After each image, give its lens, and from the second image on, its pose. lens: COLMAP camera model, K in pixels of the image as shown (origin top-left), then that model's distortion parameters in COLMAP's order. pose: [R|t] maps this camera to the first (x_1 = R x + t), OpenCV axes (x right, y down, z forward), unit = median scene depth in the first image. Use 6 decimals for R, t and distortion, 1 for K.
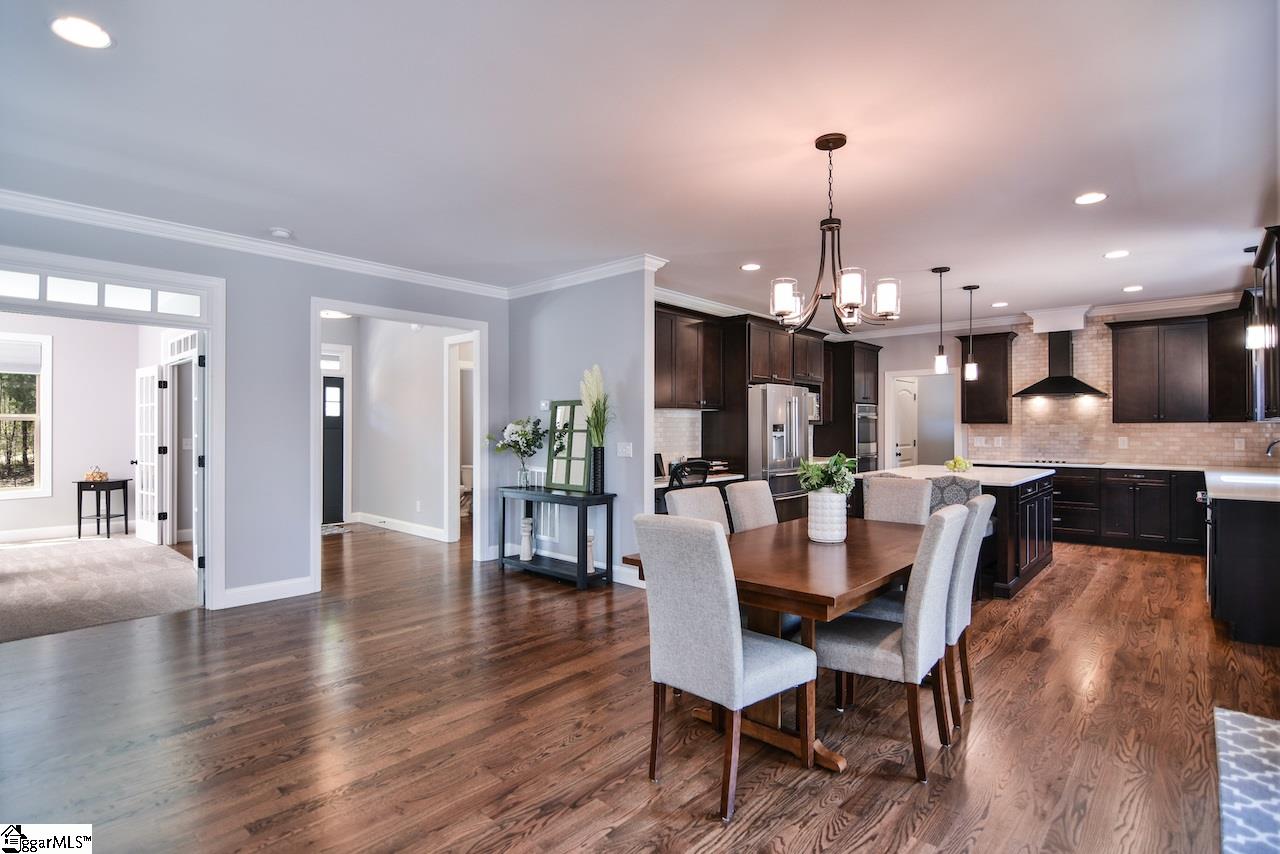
lens RADIAL K [[623.5, 0, 640.0], [0, 623.5, 427.0], [0, 0, 1]] dist [-0.015753, -0.001244]
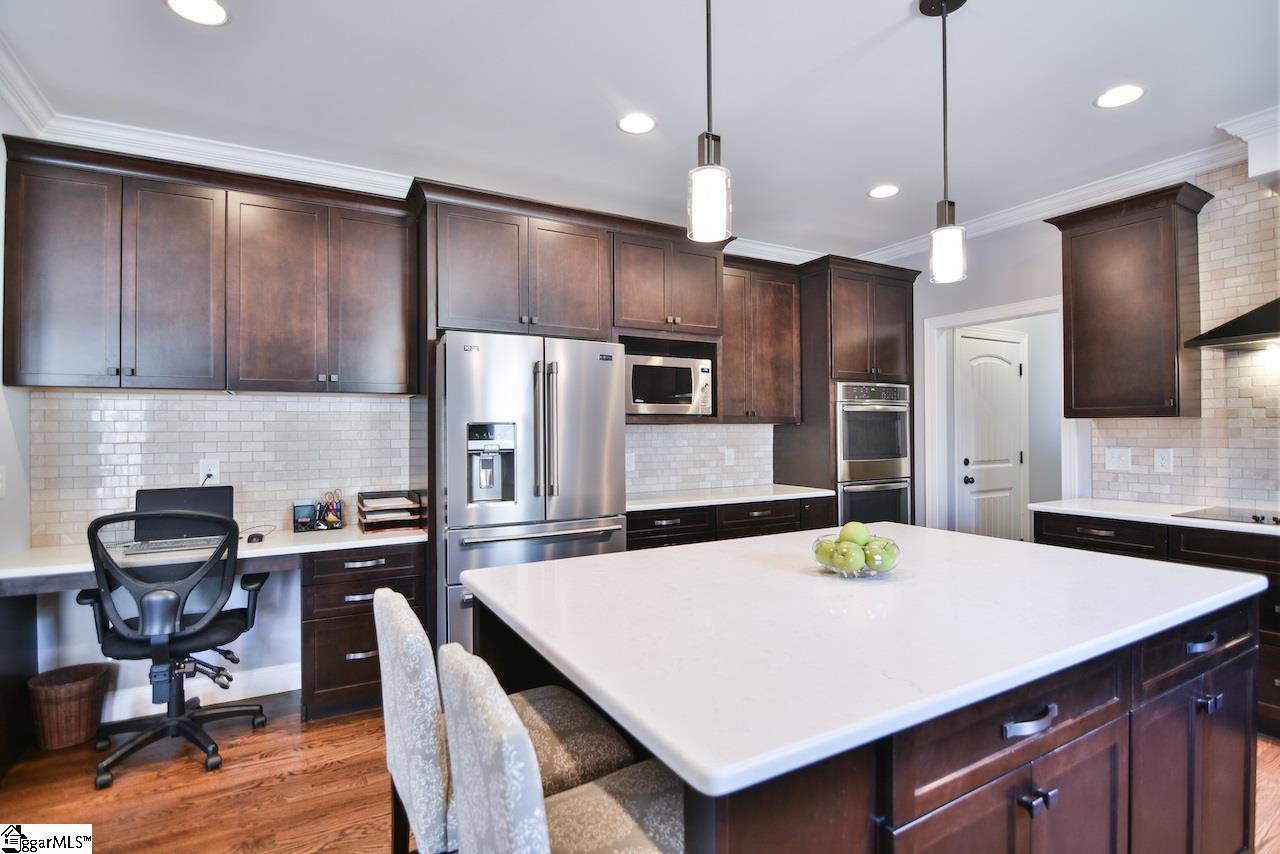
lens RADIAL K [[623.5, 0, 640.0], [0, 623.5, 427.0], [0, 0, 1]] dist [-0.015753, -0.001244]
pose [[0.948552, -0.007807, -0.316524, 0.399967], [0.006649, 0.999967, -0.004739, 0.000884], [0.316551, 0.002391, 0.948573, 0.528925]]
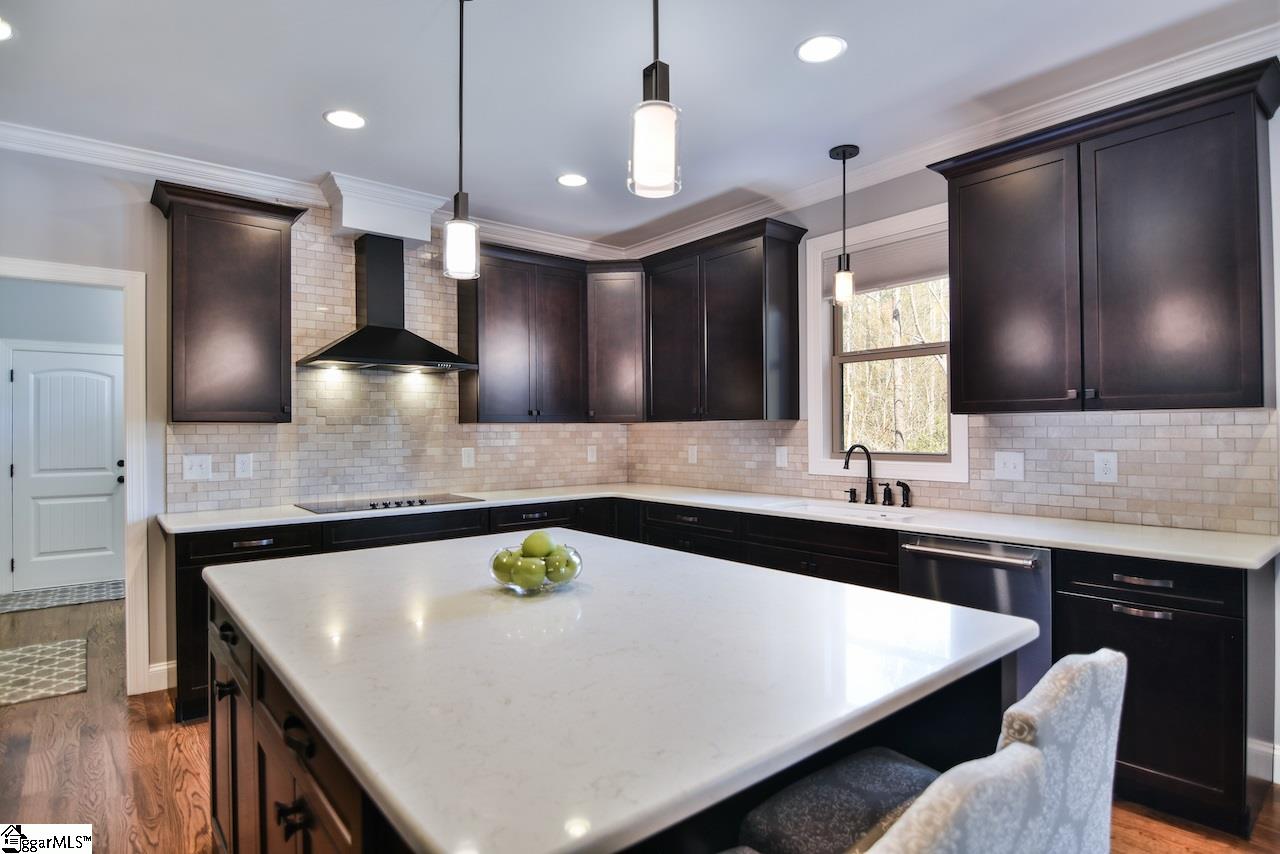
lens RADIAL K [[671.1, 0, 640.0], [0, 671.1, 427.0], [0, 0, 1]] dist [-0.001139, -0.000227]
pose [[0.166350, 0.002983, 0.986062, 0.182693], [0.002897, 0.999990, -0.003514, -0.000238], [-0.986062, 0.003441, 0.166340, 0.704021]]
